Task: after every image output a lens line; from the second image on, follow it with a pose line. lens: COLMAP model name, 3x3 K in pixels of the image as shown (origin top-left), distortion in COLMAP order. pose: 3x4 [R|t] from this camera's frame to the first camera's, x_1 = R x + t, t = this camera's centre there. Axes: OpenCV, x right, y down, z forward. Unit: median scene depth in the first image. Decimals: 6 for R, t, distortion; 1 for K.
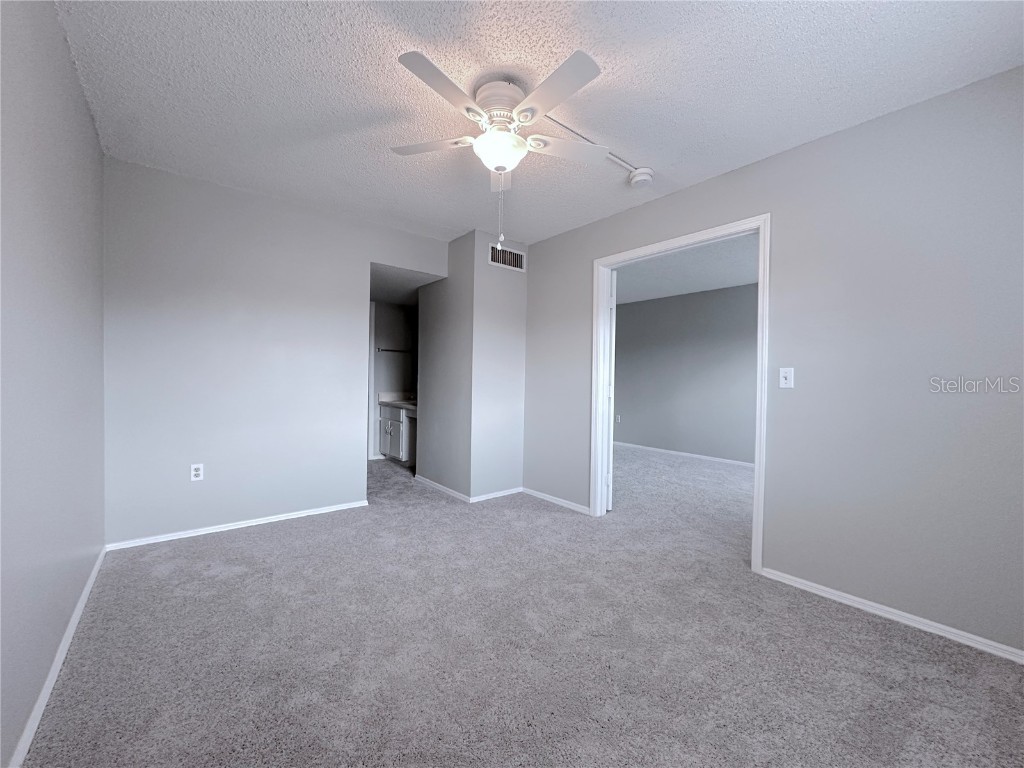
lens RADIAL K [[407.3, 0, 510.7], [0, 407.3, 385.2], [0, 0, 1]] dist [0.001436, -0.000311]
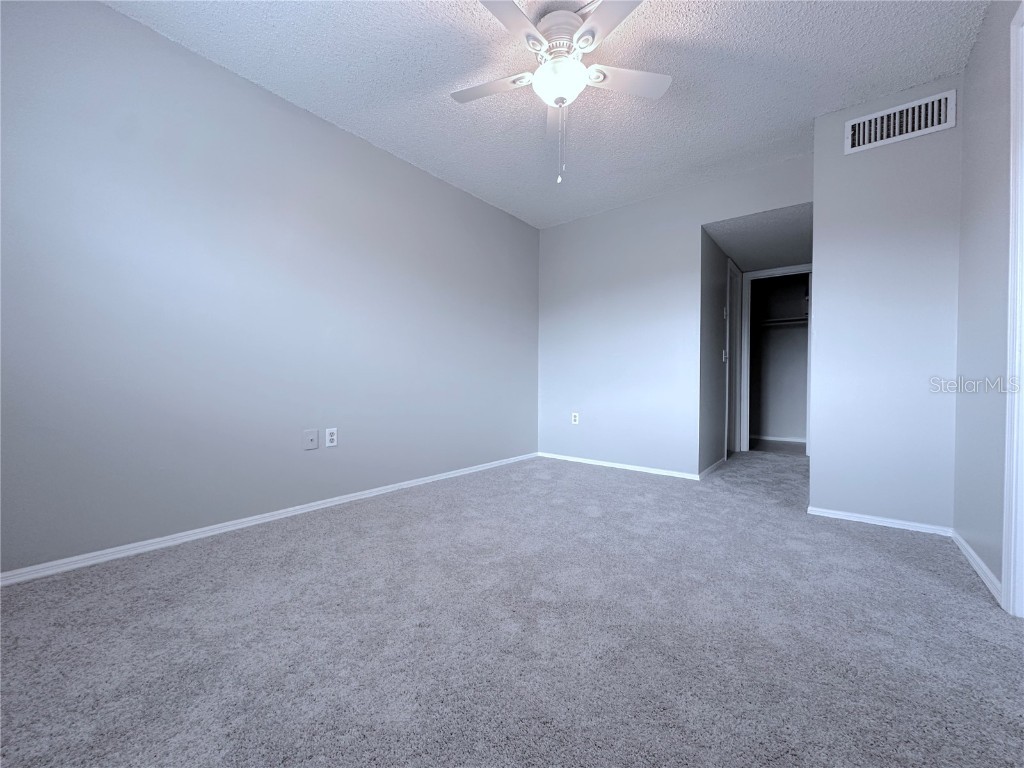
lens RADIAL K [[407.3, 0, 510.7], [0, 407.3, 385.2], [0, 0, 1]] dist [0.001436, -0.000311]
pose [[0.209245, -0.004391, -0.977853, 0.543485], [-0.014897, 0.999860, -0.007678, 0.095076], [0.977750, 0.016174, 0.209150, 0.404825]]
